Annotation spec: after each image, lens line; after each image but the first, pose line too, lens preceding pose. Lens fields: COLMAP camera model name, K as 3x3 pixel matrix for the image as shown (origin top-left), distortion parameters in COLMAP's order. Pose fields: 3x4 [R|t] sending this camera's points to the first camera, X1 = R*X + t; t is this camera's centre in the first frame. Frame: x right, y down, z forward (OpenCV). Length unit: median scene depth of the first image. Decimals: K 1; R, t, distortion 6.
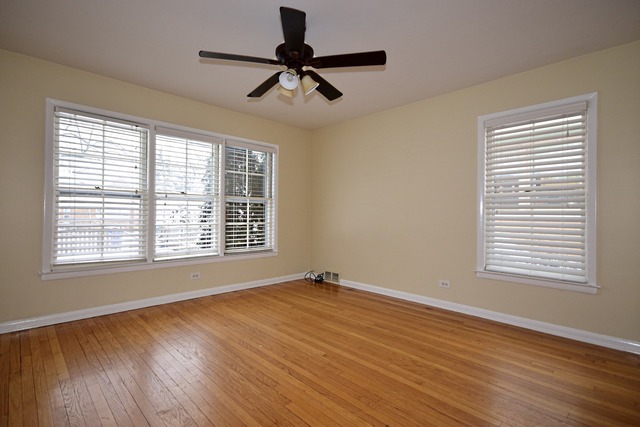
lens RADIAL K [[307.7, 0, 317.1], [0, 307.7, 212.7], [0, 0, 1]] dist [0.020658, -0.013964]
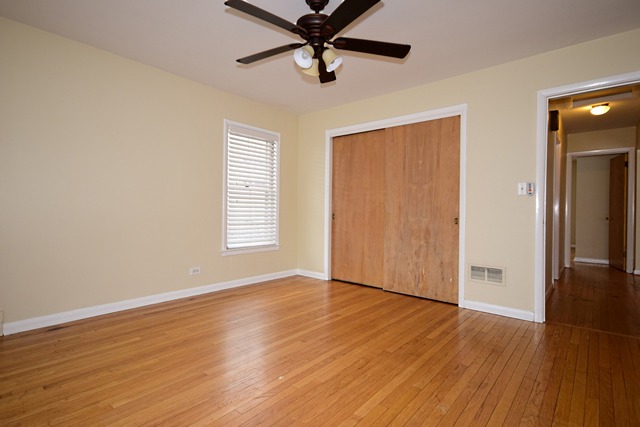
lens RADIAL K [[314.6, 0, 319.5], [0, 314.6, 210.5], [0, 0, 1]] dist [0.028580, 0.000031]
pose [[-0.086227, -0.017741, 0.996118, -0.931636], [-0.022502, 0.999621, 0.015855, 0.004187], [-0.996021, -0.021048, -0.086594, 0.948675]]
